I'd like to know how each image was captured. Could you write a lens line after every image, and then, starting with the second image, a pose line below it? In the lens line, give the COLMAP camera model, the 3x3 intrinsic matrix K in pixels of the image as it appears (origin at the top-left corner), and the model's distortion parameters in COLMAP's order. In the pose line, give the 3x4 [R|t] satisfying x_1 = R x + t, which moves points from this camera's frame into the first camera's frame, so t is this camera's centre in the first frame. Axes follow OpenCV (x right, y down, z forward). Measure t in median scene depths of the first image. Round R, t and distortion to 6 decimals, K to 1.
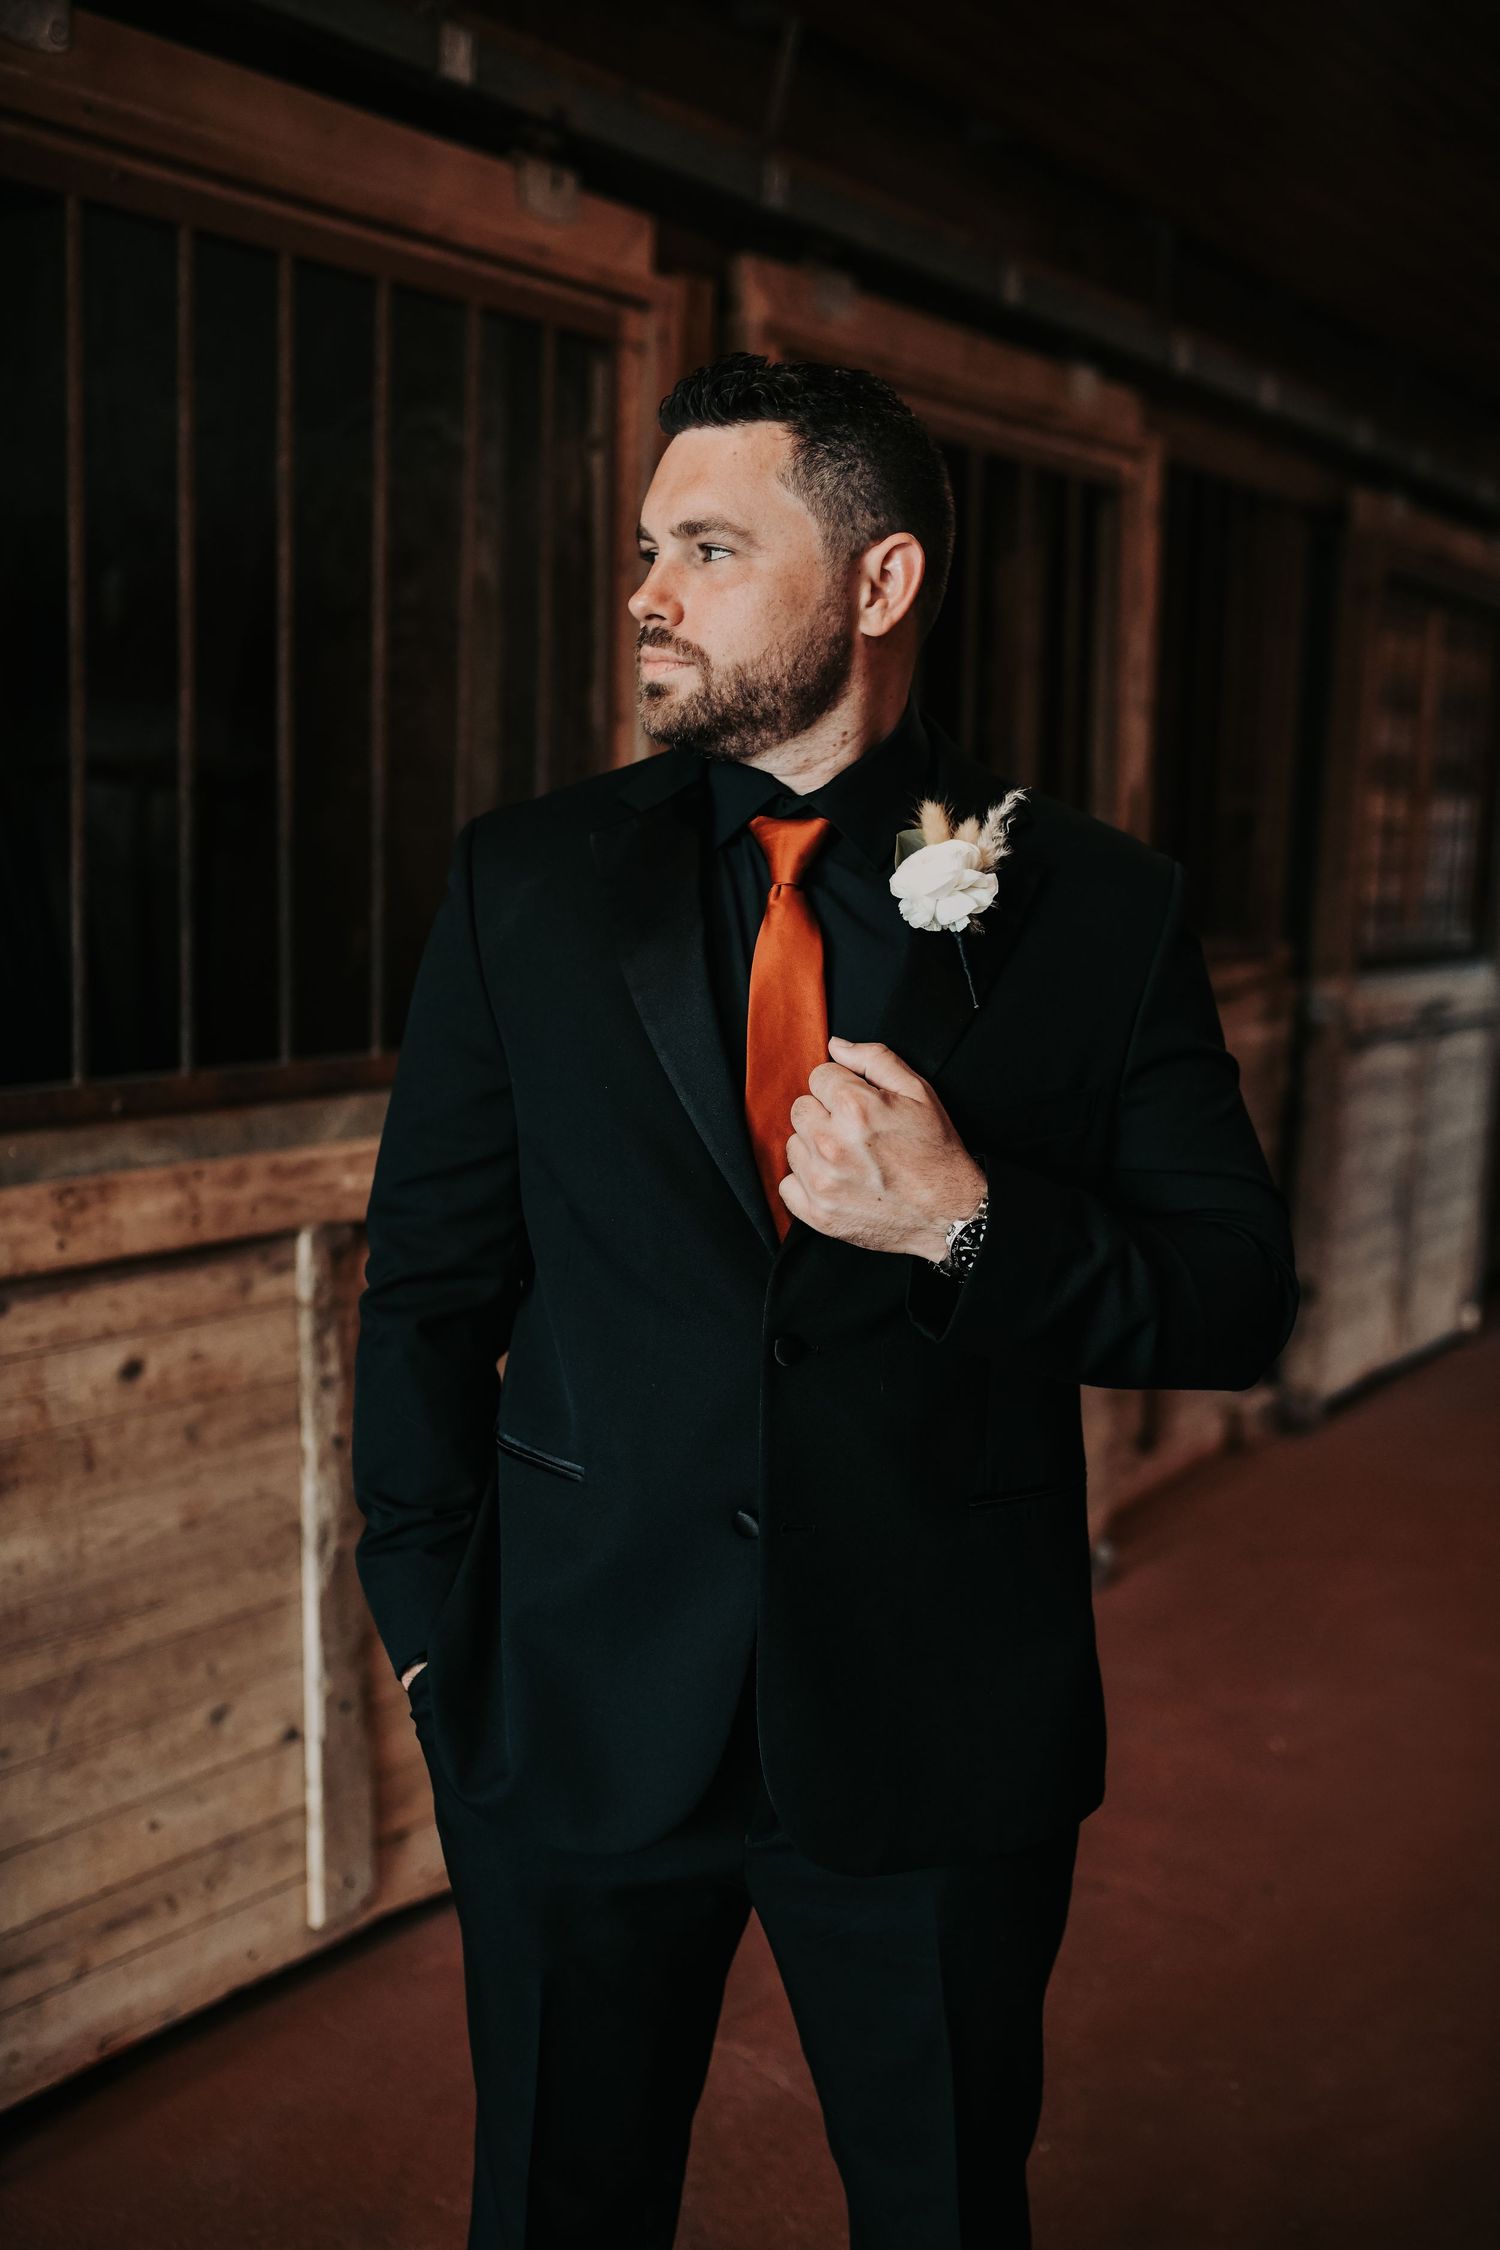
lens RADIAL K [[2258.0, 0, 750.1], [0, 2258.0, 1118.1], [0, 0, 1]] dist [-0.000627, 0.000000]
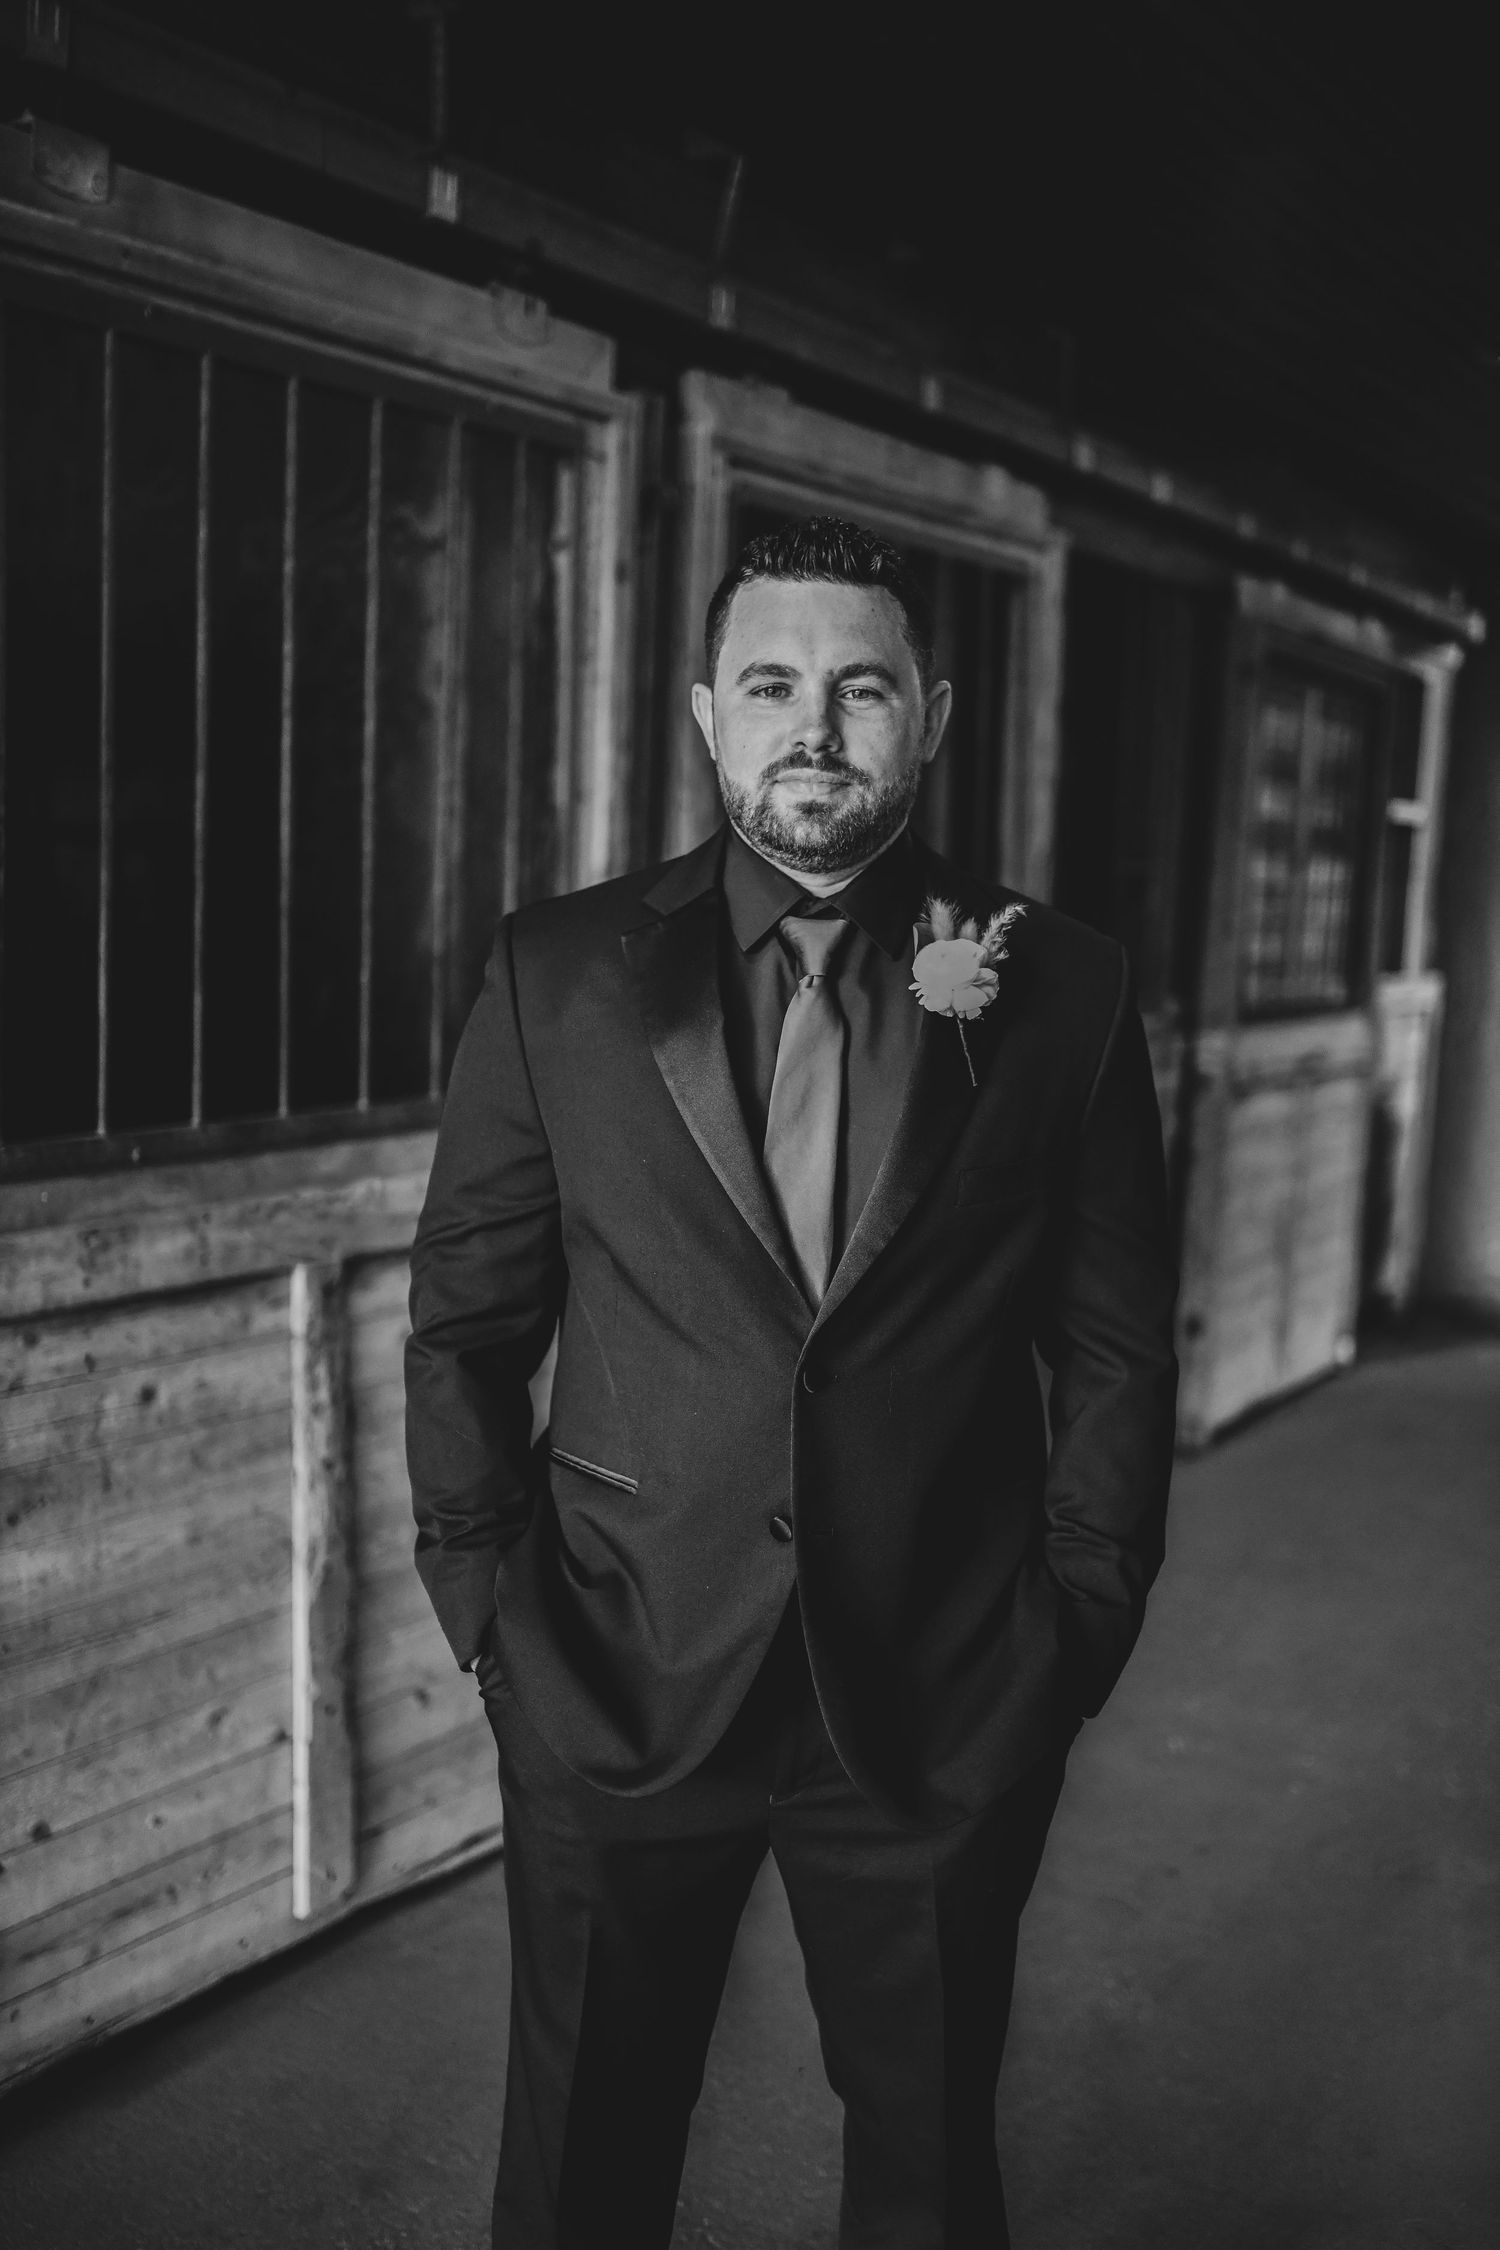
lens RADIAL K [[2258.0, 0, 751.2], [0, 2258.0, 1131.3], [0, 0, 1]] dist [-0.000627, 0.000000]
pose [[0.998462, 0.000417, 0.055434, -0.038987], [0.000289, 0.999919, -0.012733, -0.002304], [-0.055435, 0.012729, 0.998381, -0.092157]]
